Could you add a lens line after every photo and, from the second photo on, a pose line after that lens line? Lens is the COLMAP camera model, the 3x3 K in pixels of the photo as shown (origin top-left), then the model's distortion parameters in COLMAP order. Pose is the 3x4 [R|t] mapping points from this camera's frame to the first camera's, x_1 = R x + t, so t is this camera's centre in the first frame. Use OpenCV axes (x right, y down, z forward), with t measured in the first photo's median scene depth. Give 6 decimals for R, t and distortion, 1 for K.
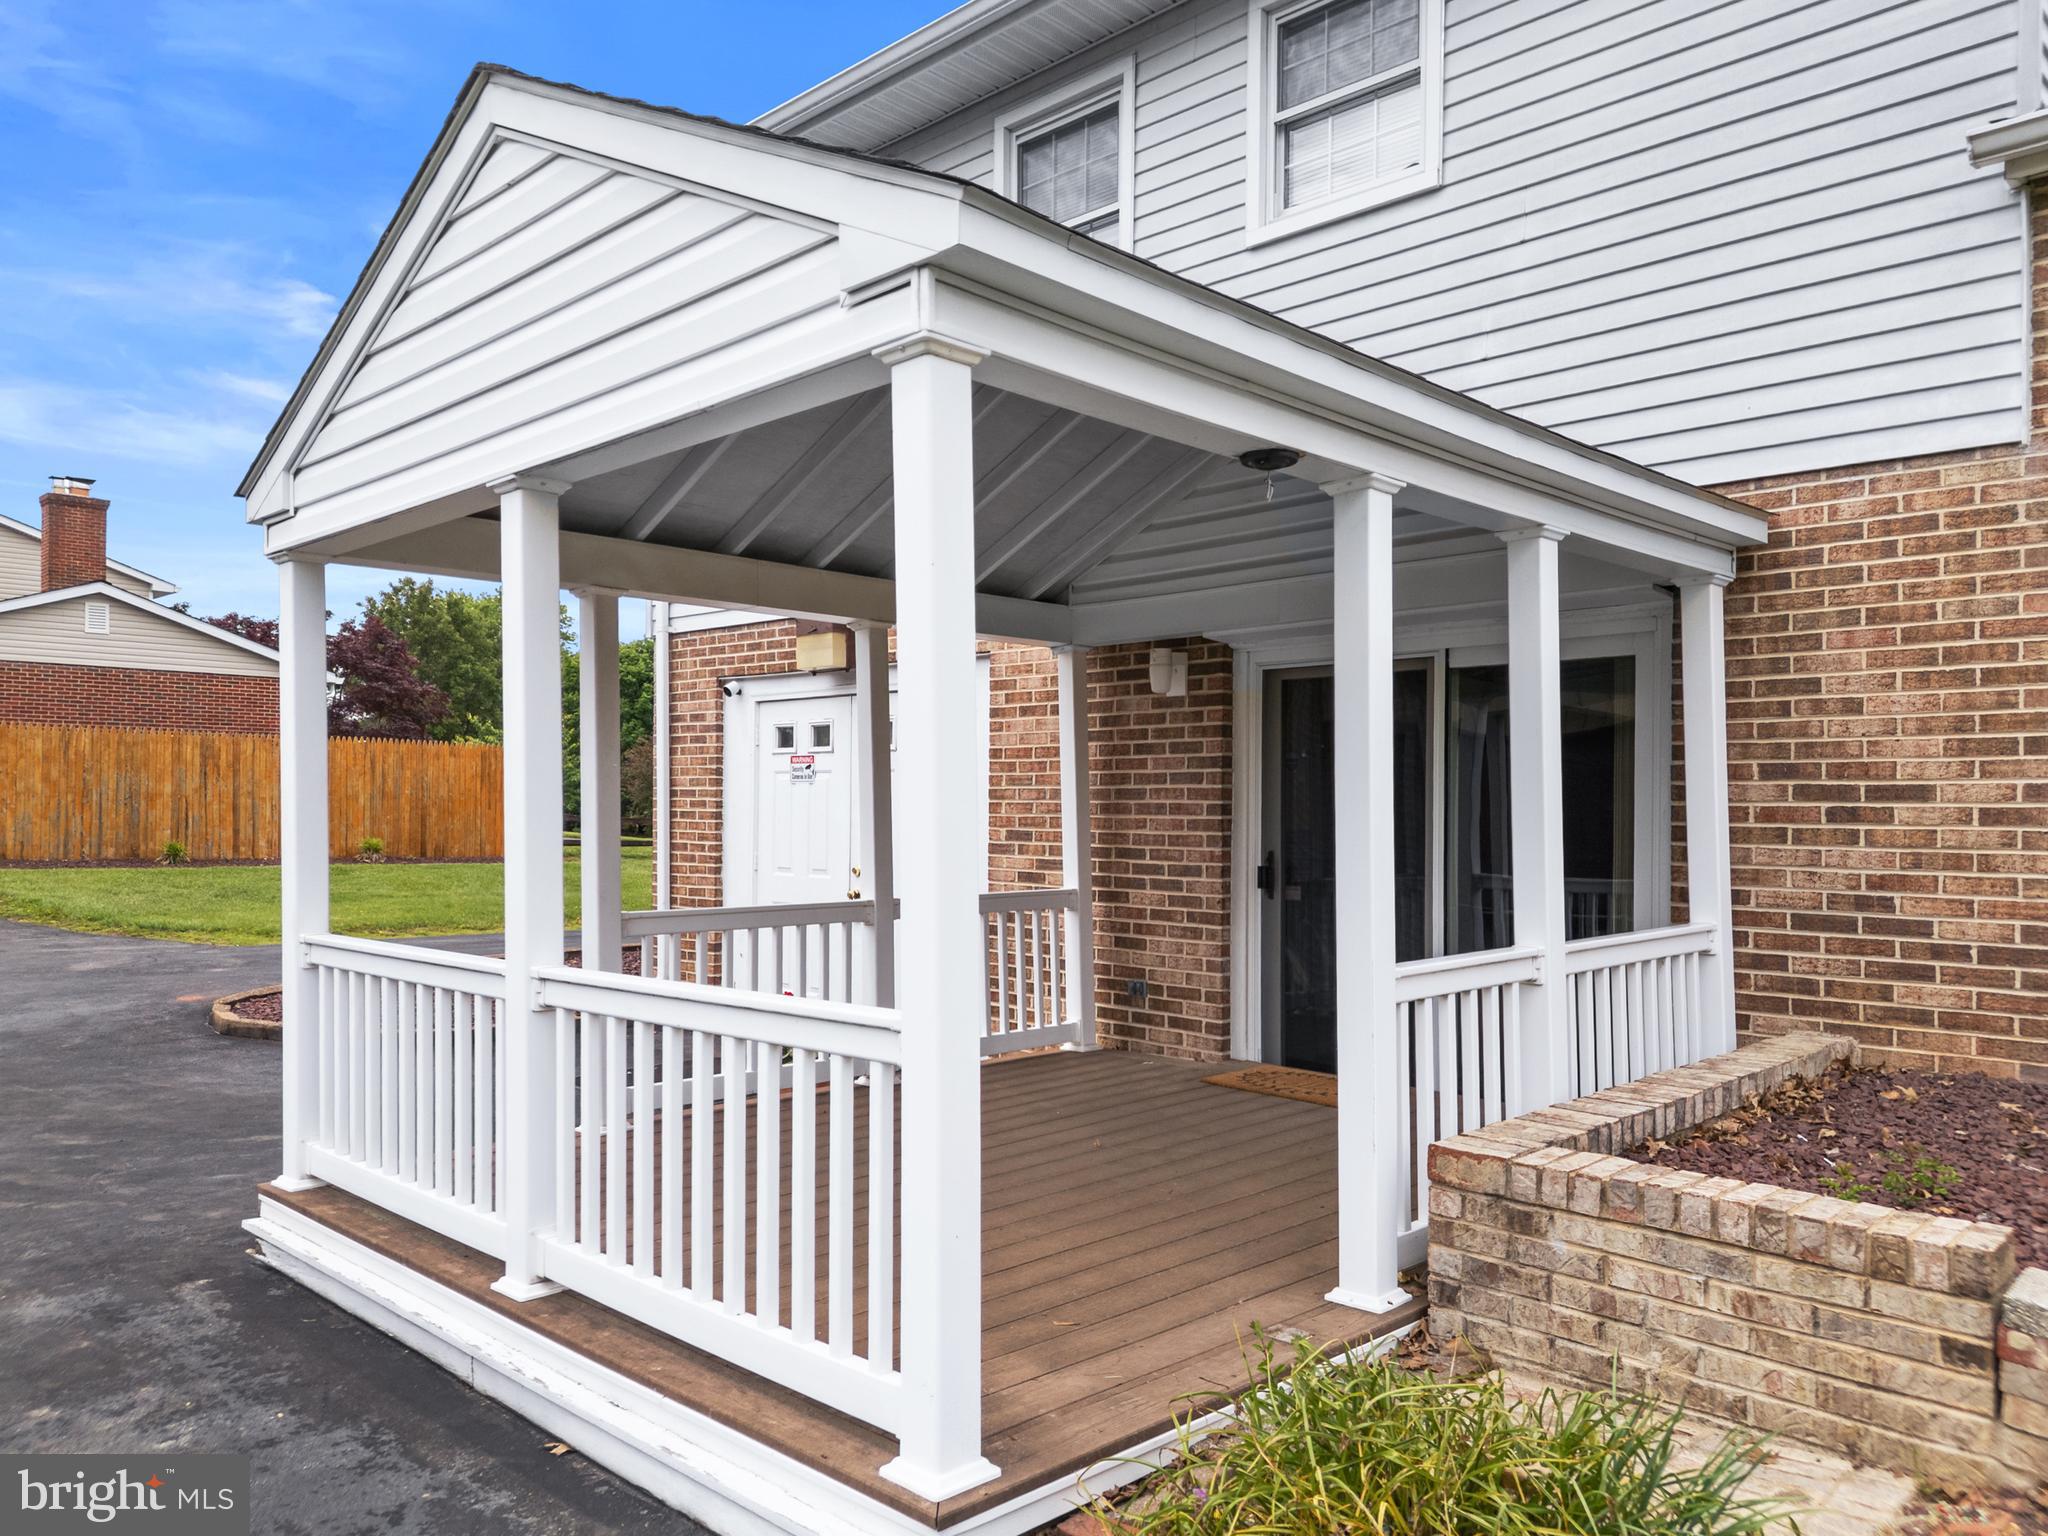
lens RADIAL K [[1478.2, 0, 1028.8], [0, 1478.2, 800.7], [0, 0, 1]] dist [0.082418, -0.071846]
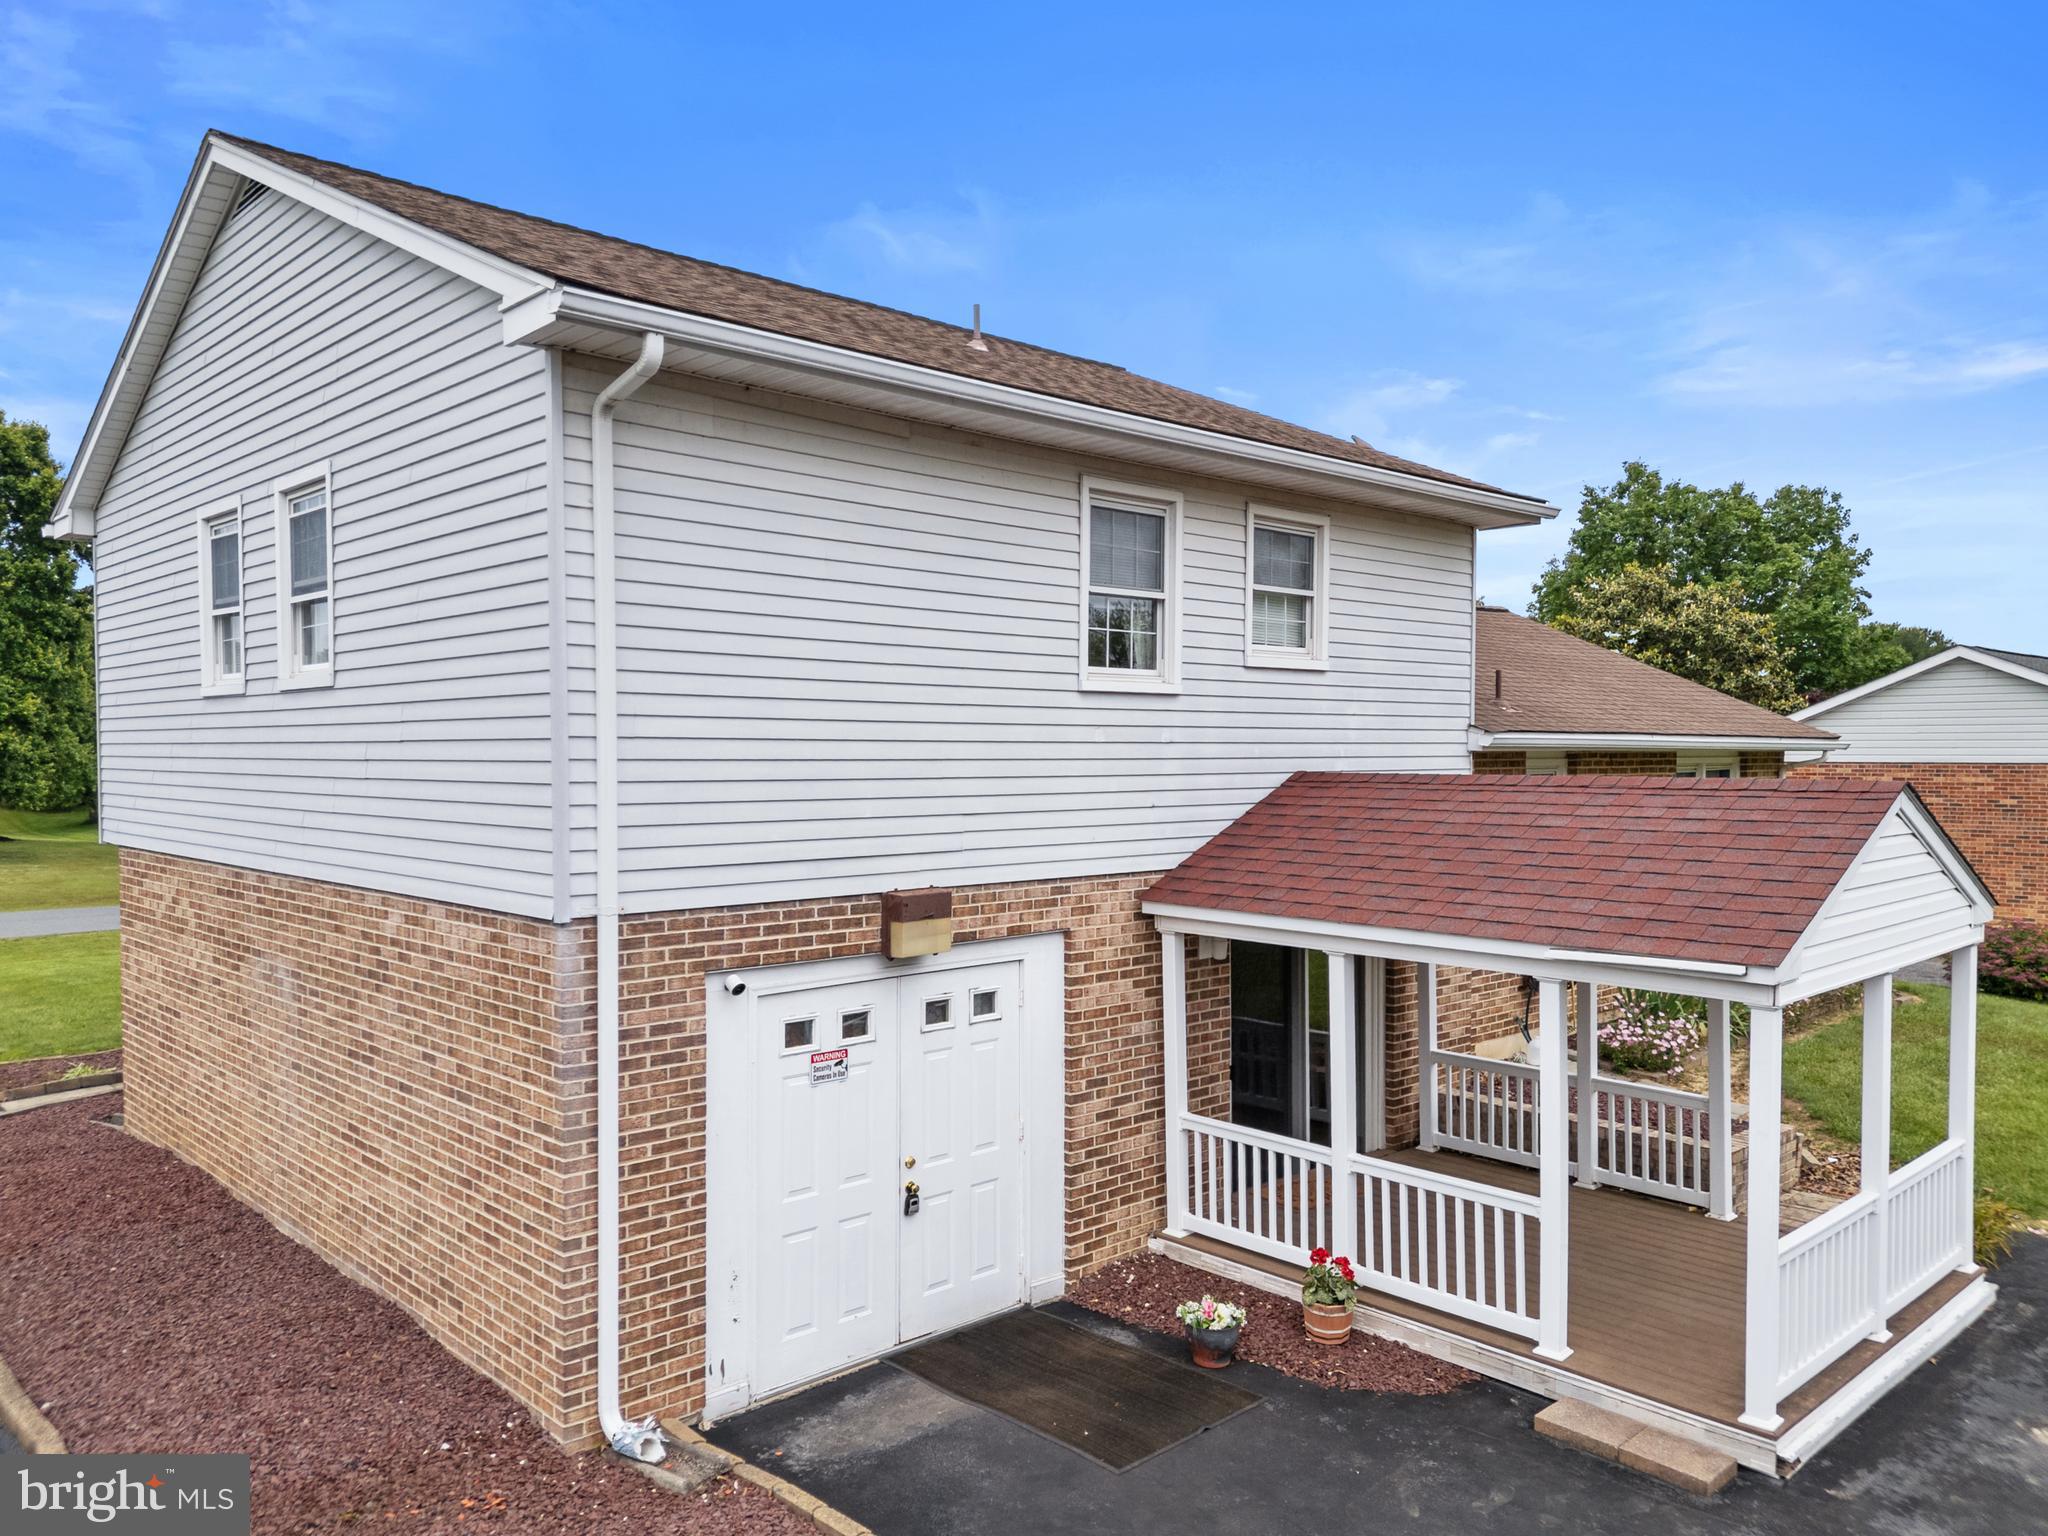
lens RADIAL K [[1478.2, 0, 1023.8], [0, 1478.2, 800.6], [0, 0, 1]] dist [0.082418, -0.071846]
pose [[0.040749, -0.037335, 0.998472, -1.347532], [-0.005278, 0.999280, 0.037580, -0.280560], [-0.999155, -0.006802, 0.040522, 1.138403]]
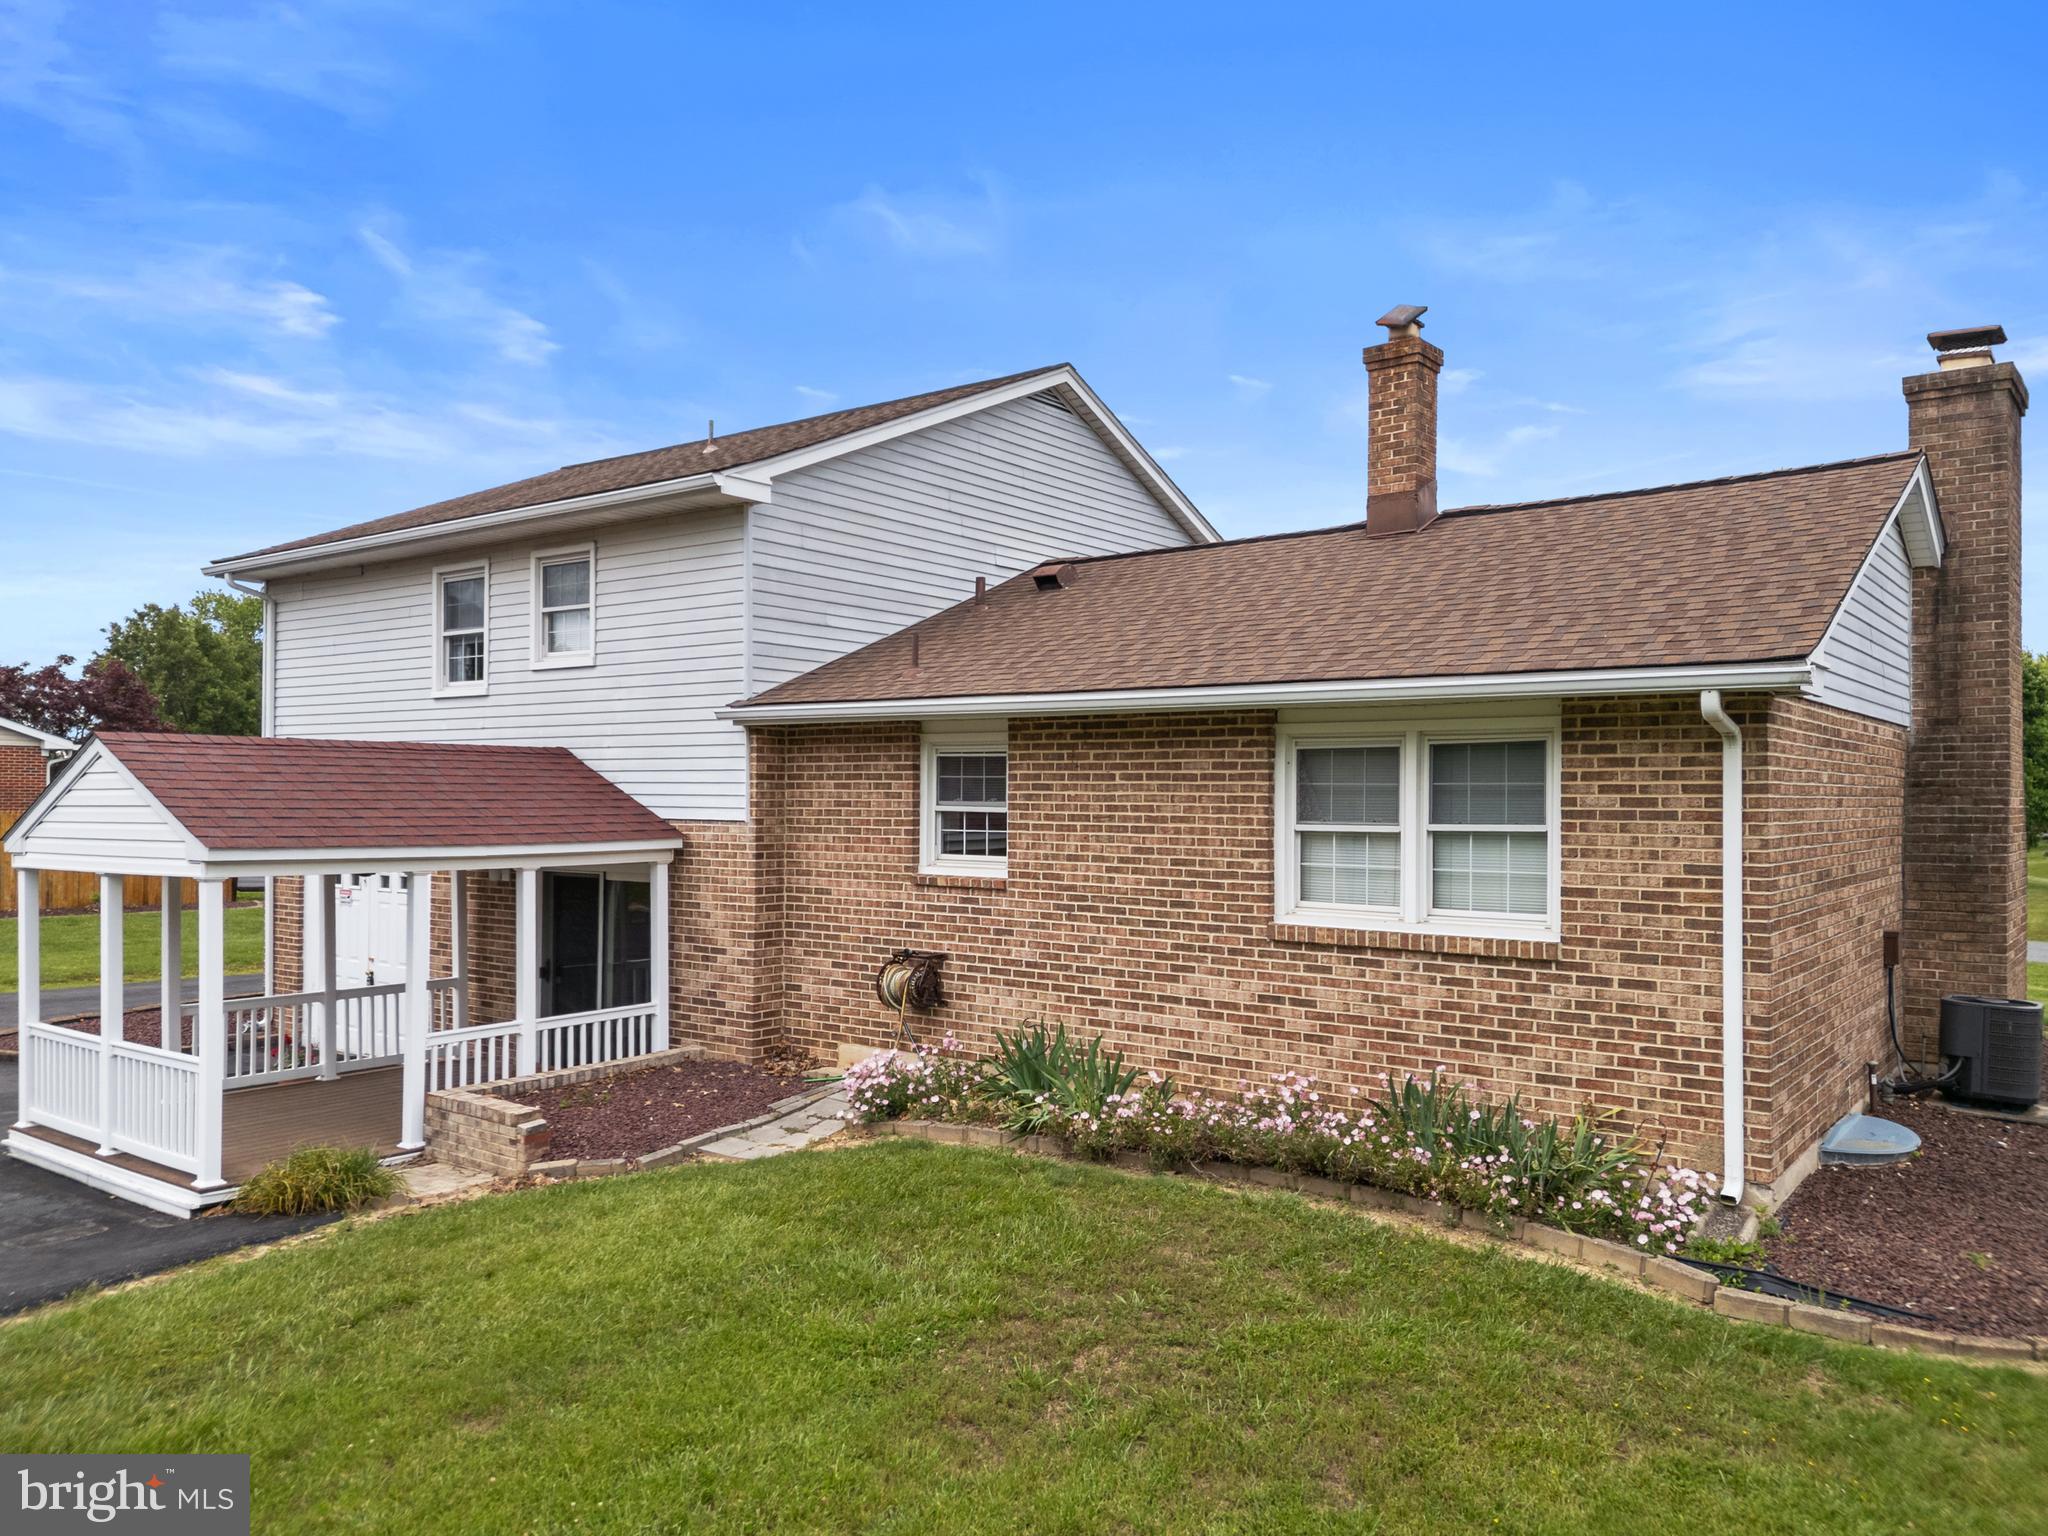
lens RADIAL K [[1478.2, 0, 1044.4], [0, 1478.2, 789.2], [0, 0, 1]] dist [0.082418, -0.071846]
pose [[0.991373, 0.001735, 0.131060, 0.567892], [-0.002074, 0.999995, 0.002445, -0.205361], [-0.131055, -0.002696, 0.991371, -1.125645]]
